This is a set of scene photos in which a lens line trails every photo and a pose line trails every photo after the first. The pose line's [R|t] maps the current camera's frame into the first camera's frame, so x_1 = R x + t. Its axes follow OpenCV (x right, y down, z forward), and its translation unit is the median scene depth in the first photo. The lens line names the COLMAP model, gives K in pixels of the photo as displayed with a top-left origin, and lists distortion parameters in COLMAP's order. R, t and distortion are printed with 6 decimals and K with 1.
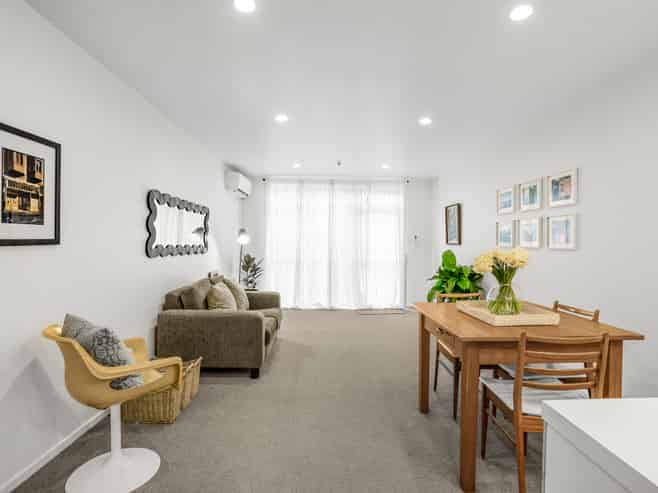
lens RADIAL K [[366.0, 0, 340.4], [0, 366.0, 243.4], [0, 0, 1]] dist [-0.033214, 0.007147]
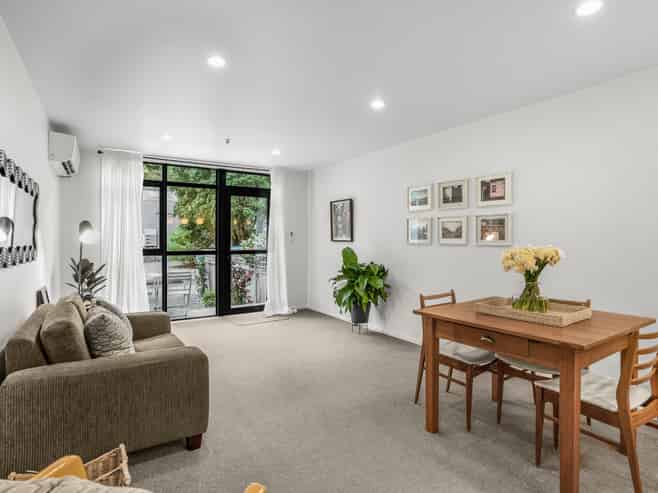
lens RADIAL K [[366.0, 0, 331.2], [0, 366.0, 239.8], [0, 0, 1]] dist [-0.033214, 0.007147]
pose [[0.854923, -0.007373, 0.518703, -0.326763], [0.006385, 0.999973, 0.003689, -0.007654], [-0.518716, 0.000158, 0.854946, 0.289321]]
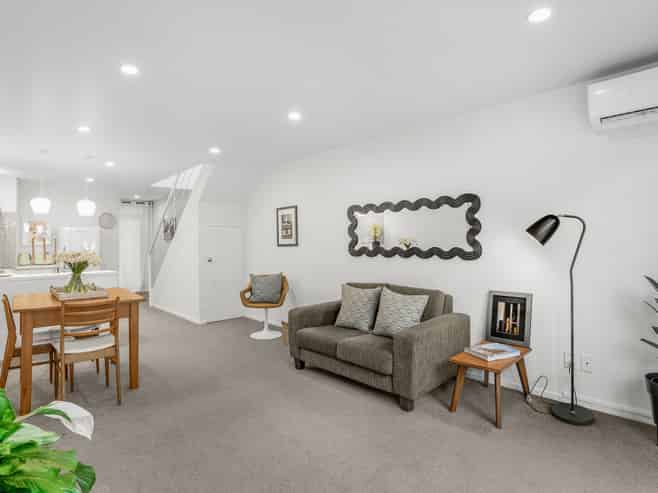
lens RADIAL K [[366.0, 0, 324.7], [0, 366.0, 244.0], [0, 0, 1]] dist [-0.033214, 0.007147]
pose [[-0.768618, 0.001117, -0.639708, 0.378258], [0.003035, 0.999994, -0.001901, -0.003741], [0.639701, -0.003402, -0.768616, 1.731596]]
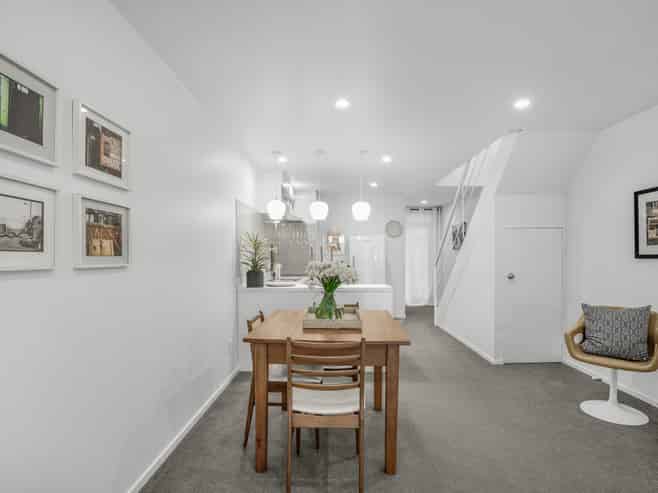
lens RADIAL K [[366.0, 0, 332.2], [0, 366.0, 258.9], [0, 0, 1]] dist [-0.033214, 0.007147]
pose [[-0.998685, -0.003681, 0.051143, 0.236695], [-0.003070, 0.999923, 0.012007, -0.003759], [-0.051184, 0.011834, -0.998619, 1.333518]]
